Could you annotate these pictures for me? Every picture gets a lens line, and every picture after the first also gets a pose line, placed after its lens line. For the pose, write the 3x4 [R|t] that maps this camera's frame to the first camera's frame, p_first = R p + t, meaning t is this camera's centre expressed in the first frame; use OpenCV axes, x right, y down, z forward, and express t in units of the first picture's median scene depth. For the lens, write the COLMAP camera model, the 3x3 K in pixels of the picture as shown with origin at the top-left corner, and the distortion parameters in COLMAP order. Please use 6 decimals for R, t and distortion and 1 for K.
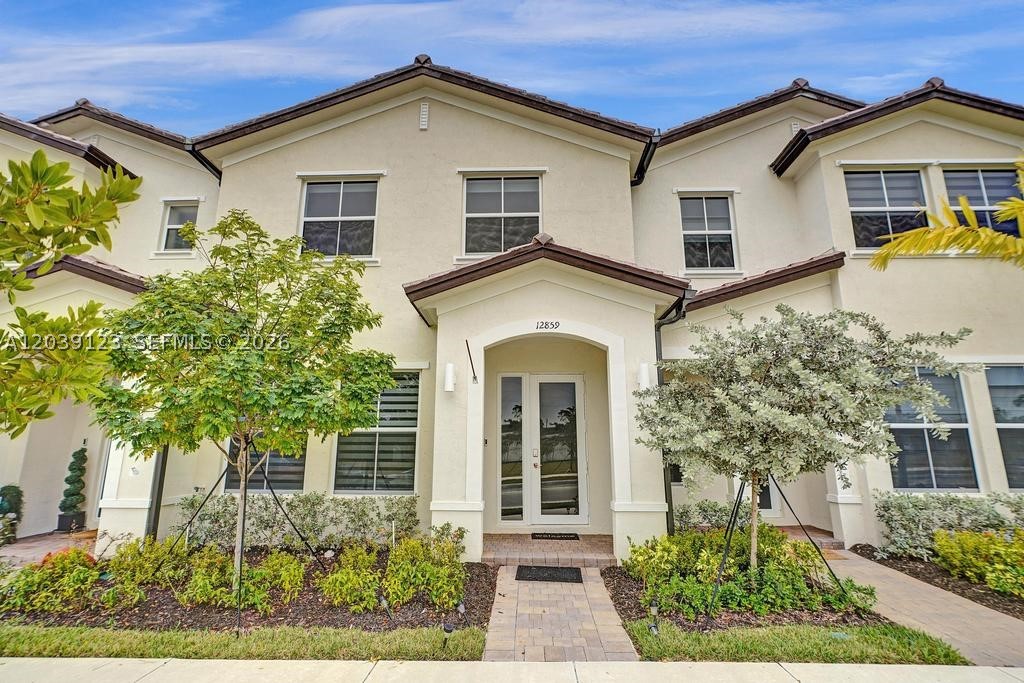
lens RADIAL K [[490.2, 0, 512.0], [0, 490.2, 341.5], [0, 0, 1]] dist [-0.013535, 0.007116]
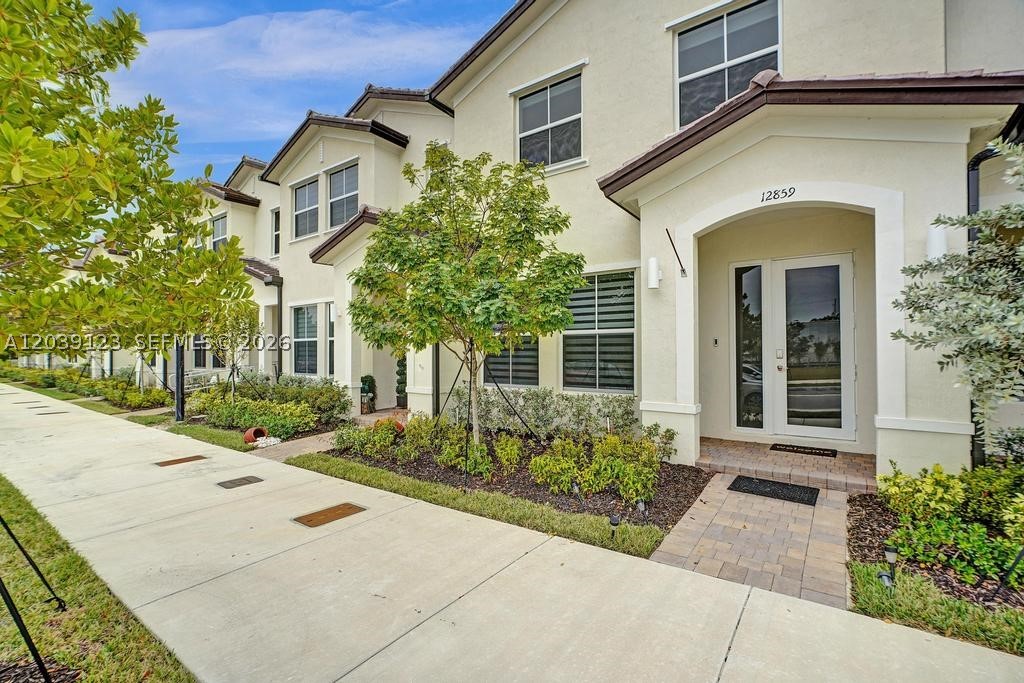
lens RADIAL K [[470.7, 0, 507.9], [0, 470.7, 346.2], [0, 0, 1]] dist [-0.013954, 0.006728]
pose [[0.815225, -0.010002, -0.579058, 0.156789], [0.124981, 0.979329, 0.159039, 0.032580], [0.565498, -0.202024, 0.799624, 0.109075]]
